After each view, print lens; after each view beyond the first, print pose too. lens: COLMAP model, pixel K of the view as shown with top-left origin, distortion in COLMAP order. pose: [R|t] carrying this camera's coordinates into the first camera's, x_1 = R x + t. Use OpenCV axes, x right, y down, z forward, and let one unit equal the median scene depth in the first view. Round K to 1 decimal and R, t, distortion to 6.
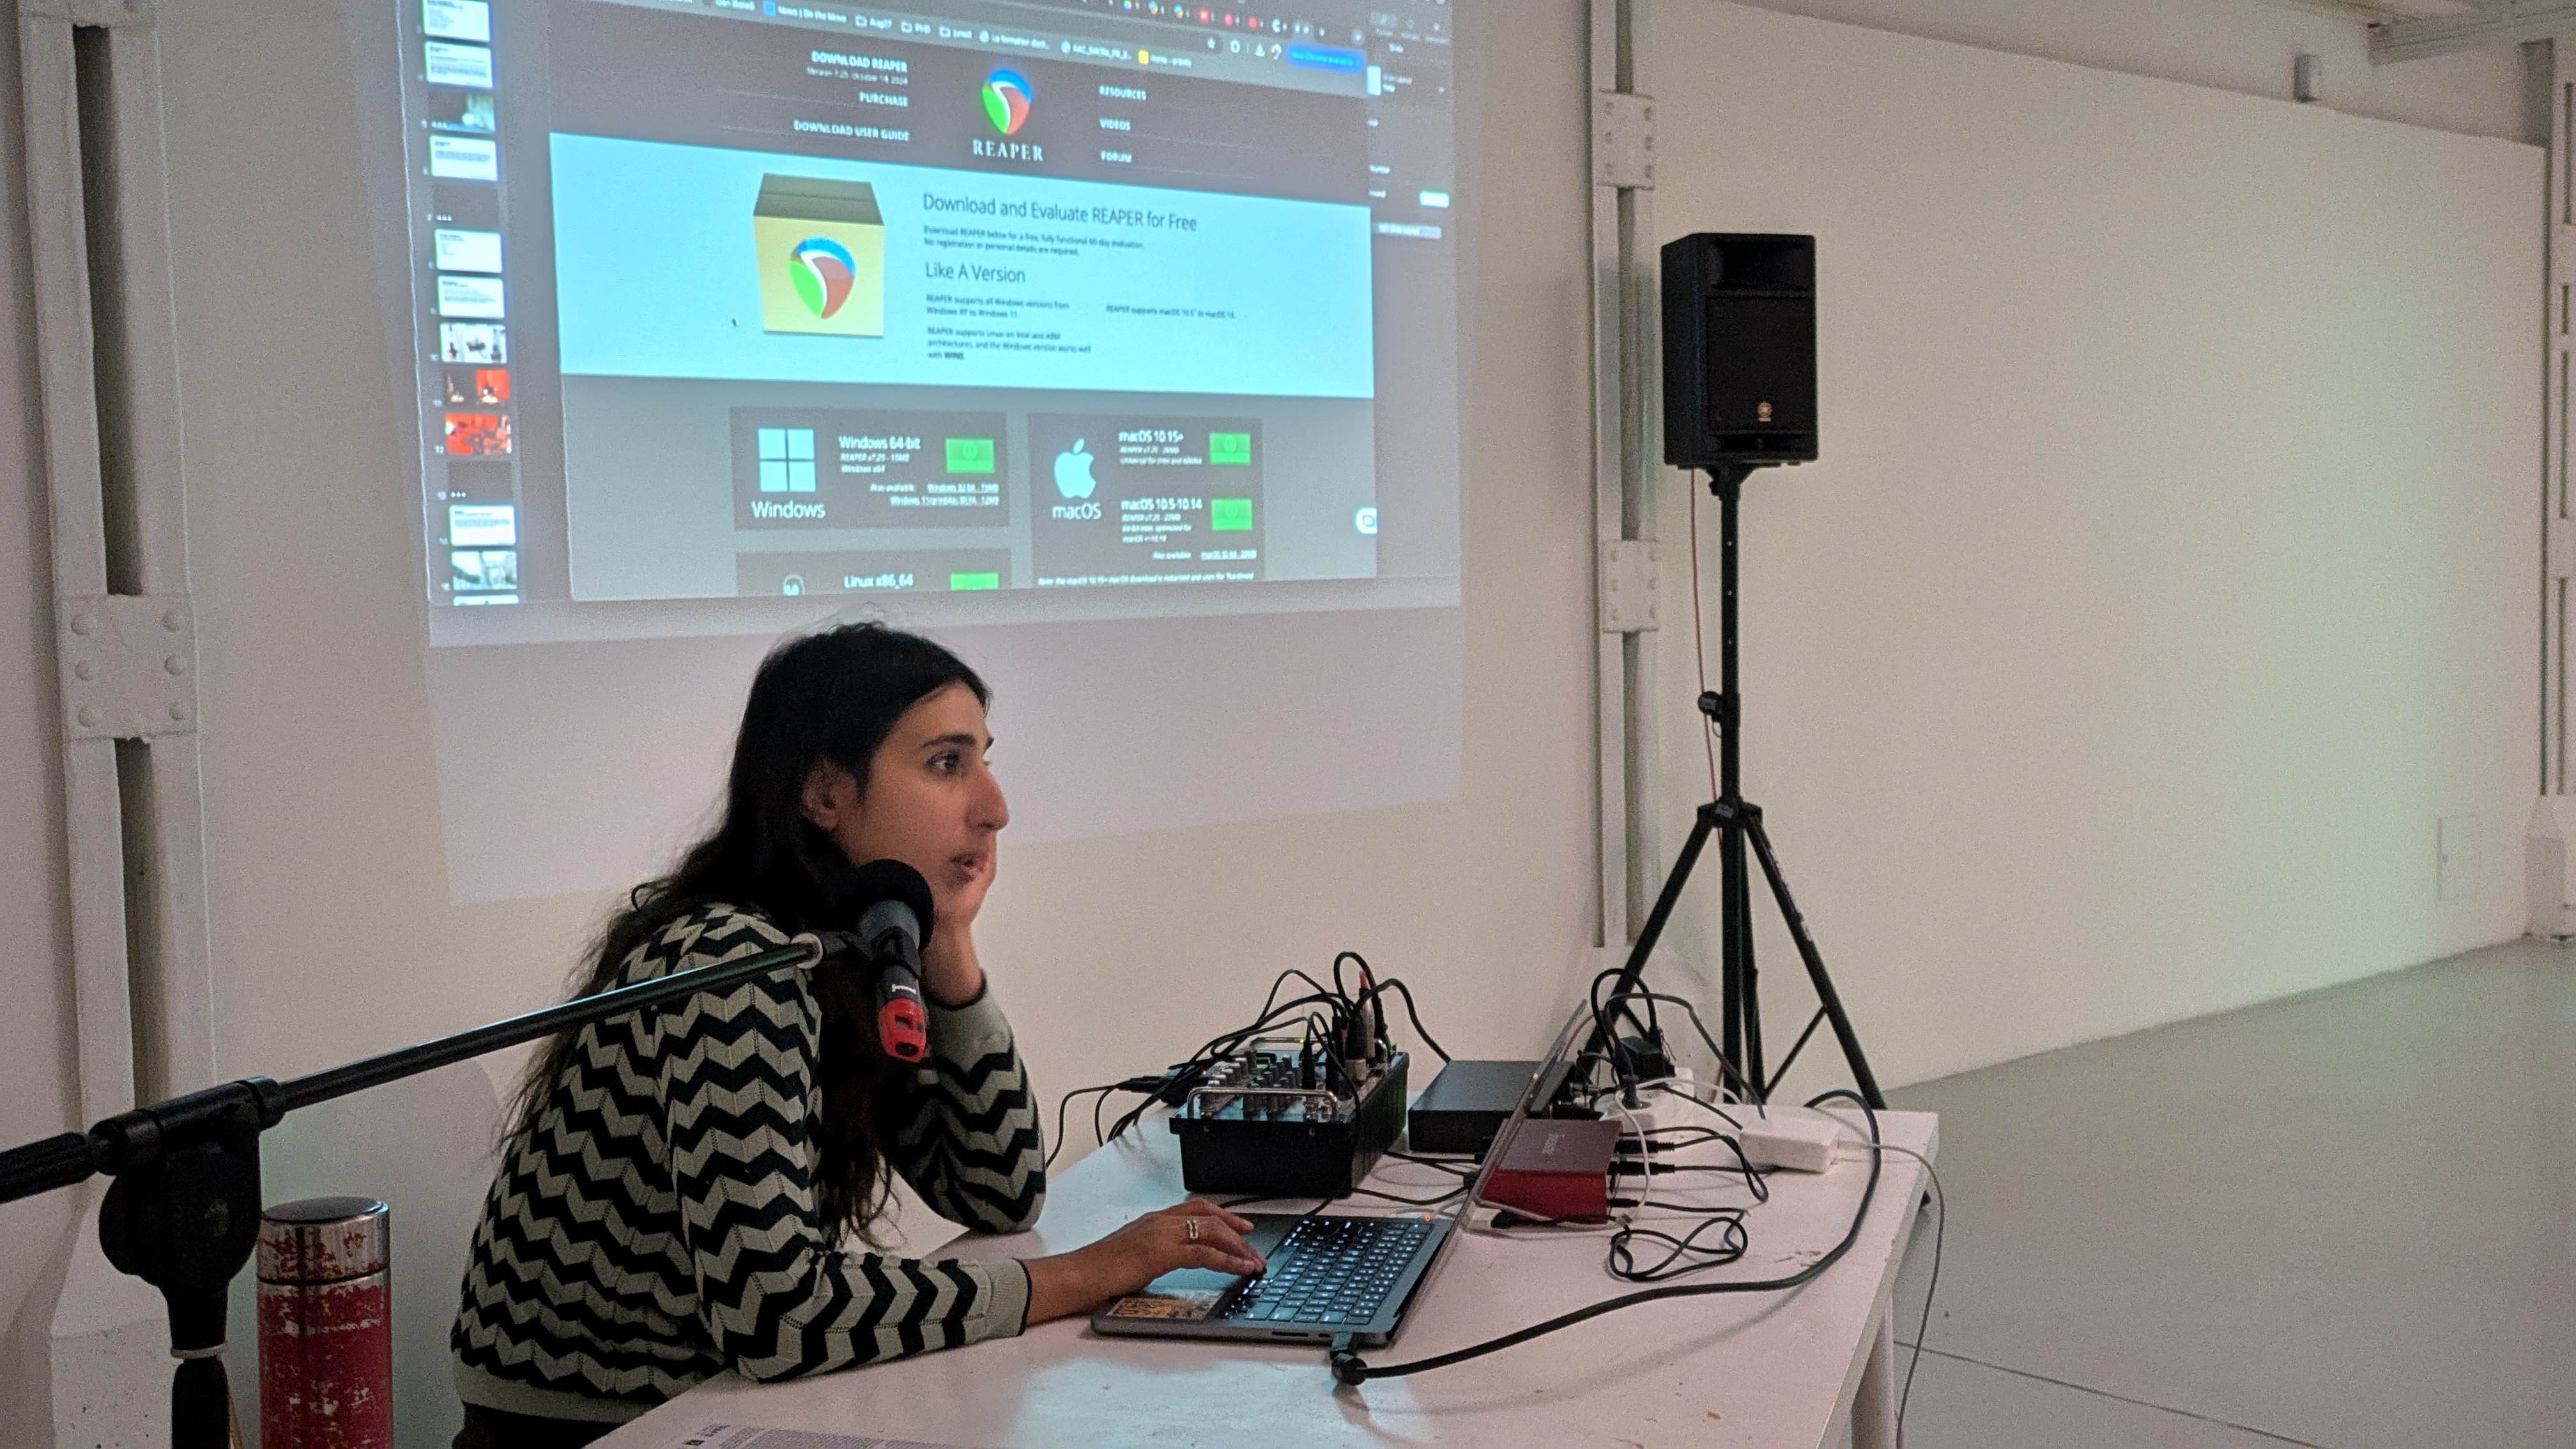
lens RADIAL K [[2594.7, 0, 1207.7], [0, 2594.7, 740.5], [0, 0, 1]] dist [0.045889, 0.000000]
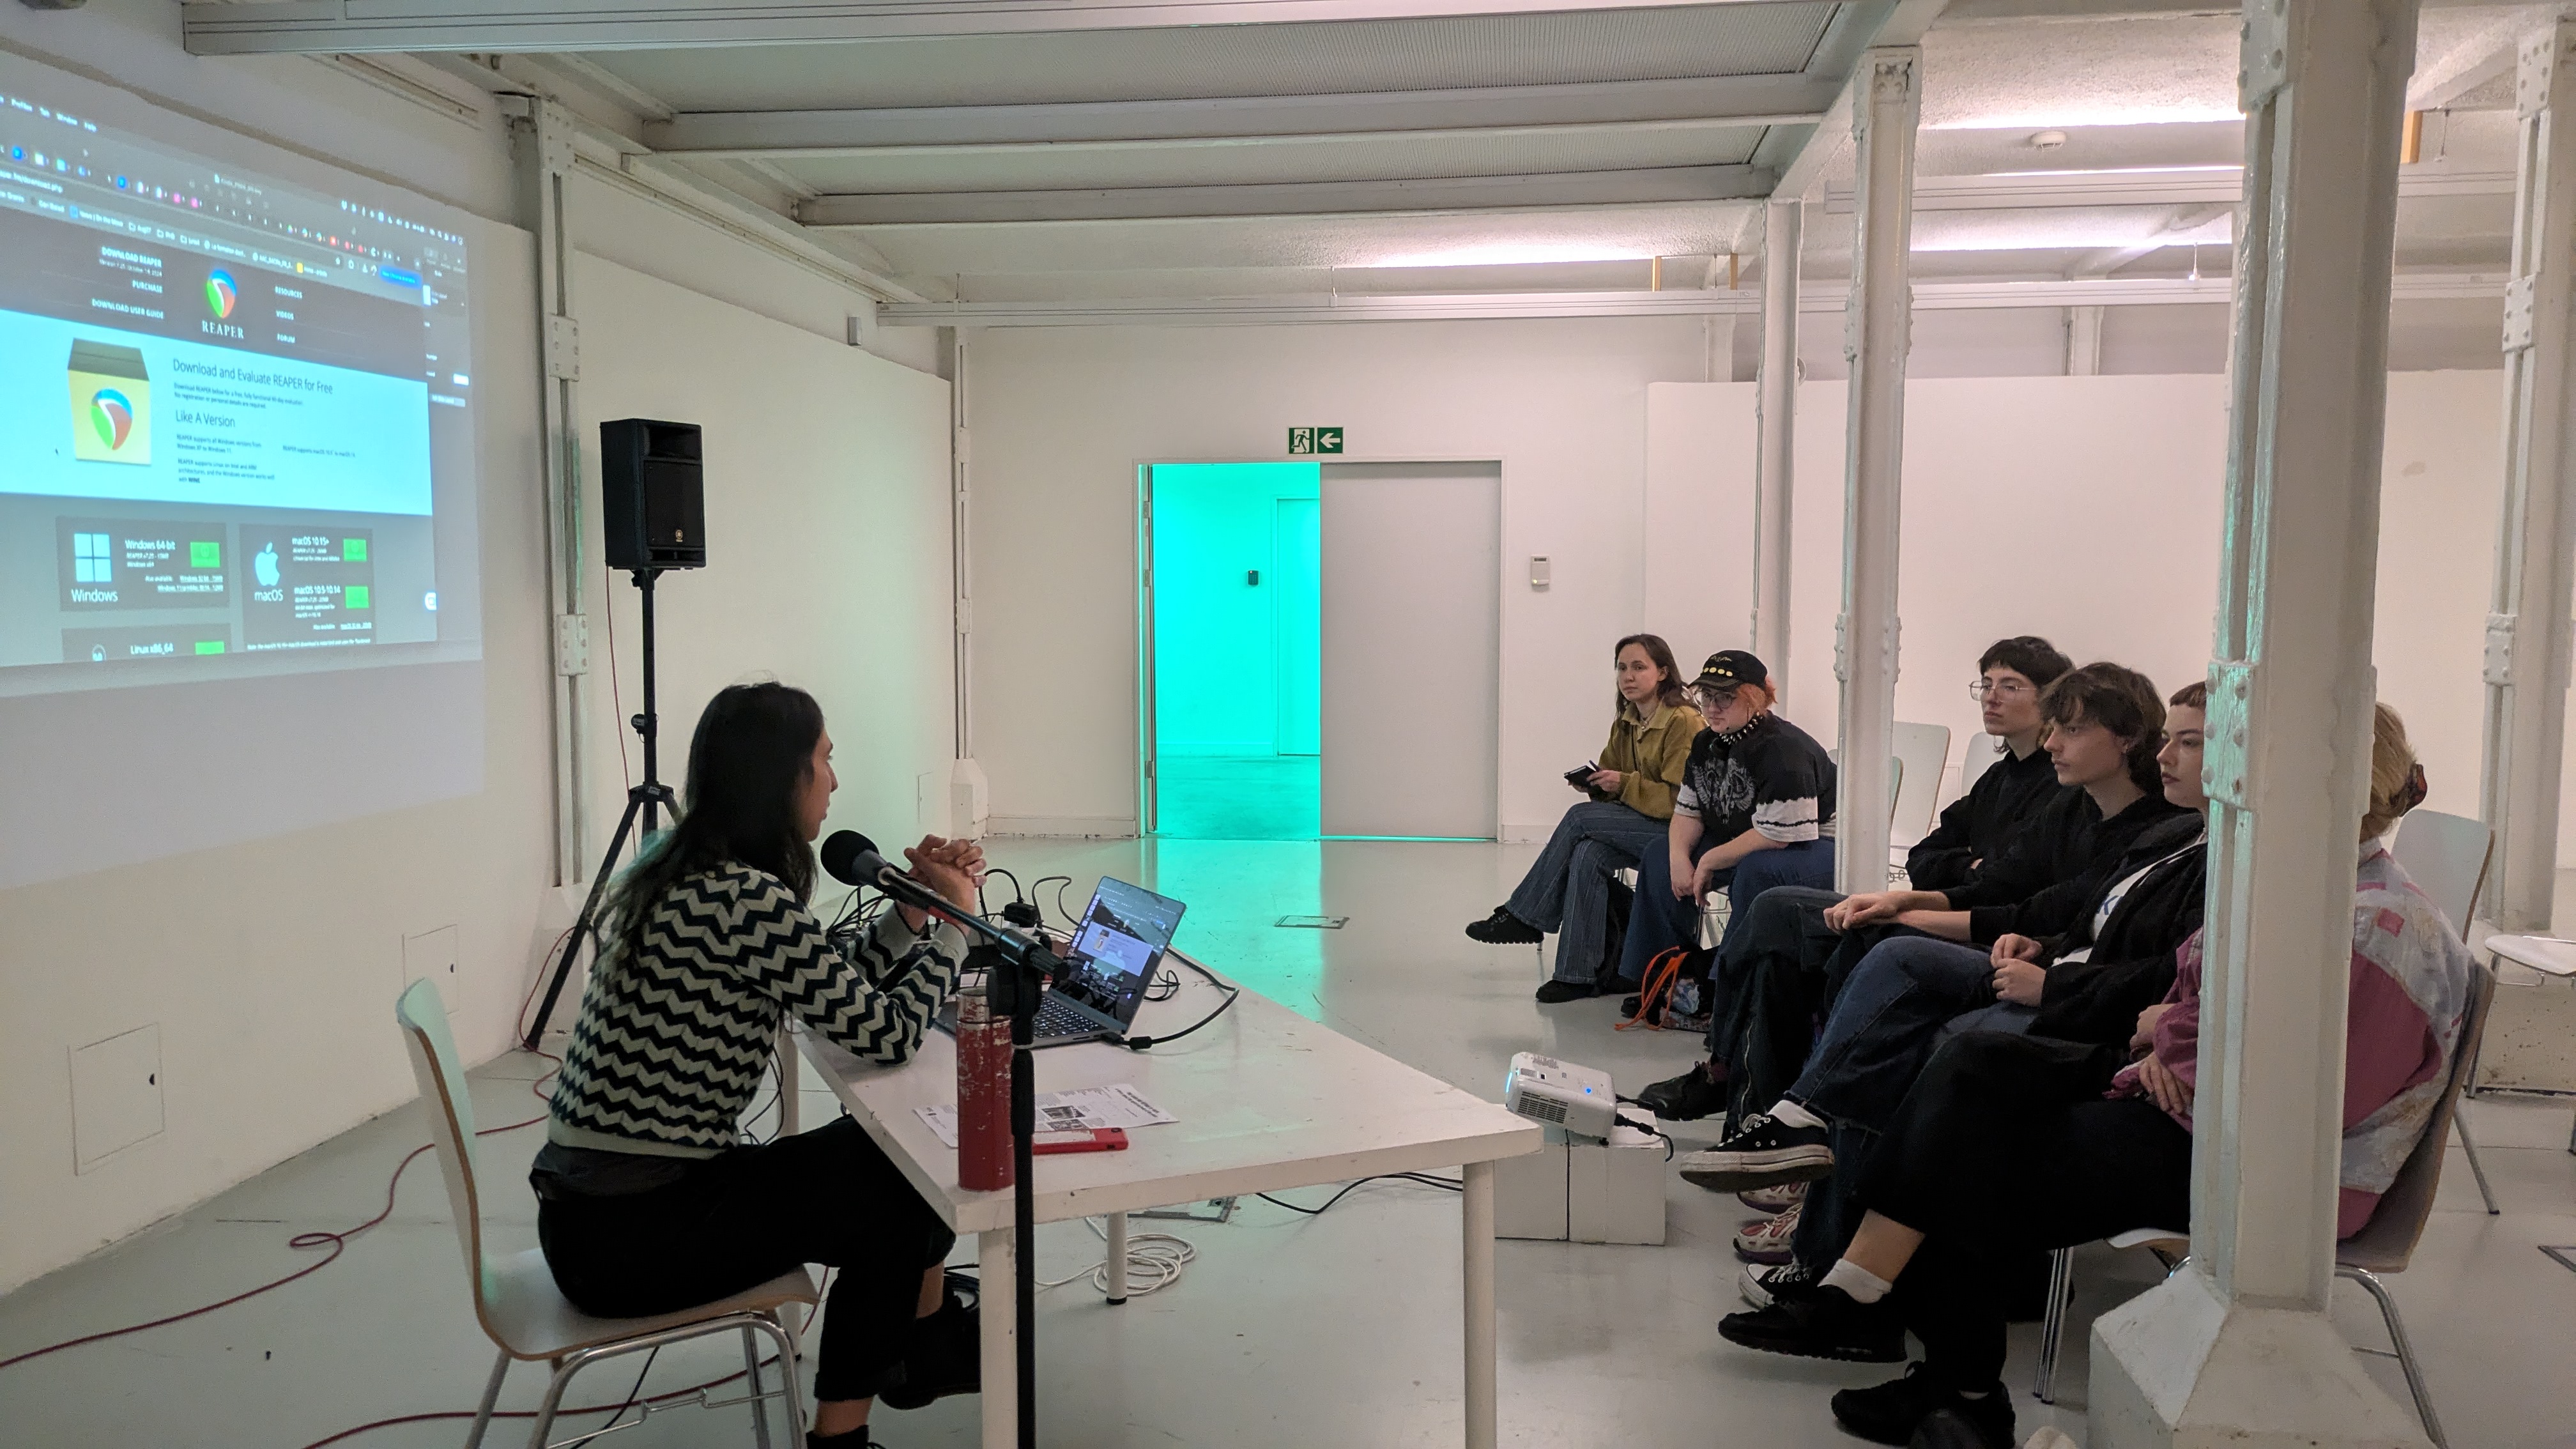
lens RADIAL K [[1953.6, 0, 1276.2], [0, 1953.6, 736.5], [0, 0, 1]] dist [0.061119, -0.060648]
pose [[0.723462, -0.030039, 0.689711, -0.390575], [0.025420, 0.999535, 0.016870, -0.018326], [-0.689896, 0.005328, 0.723889, -0.120965]]
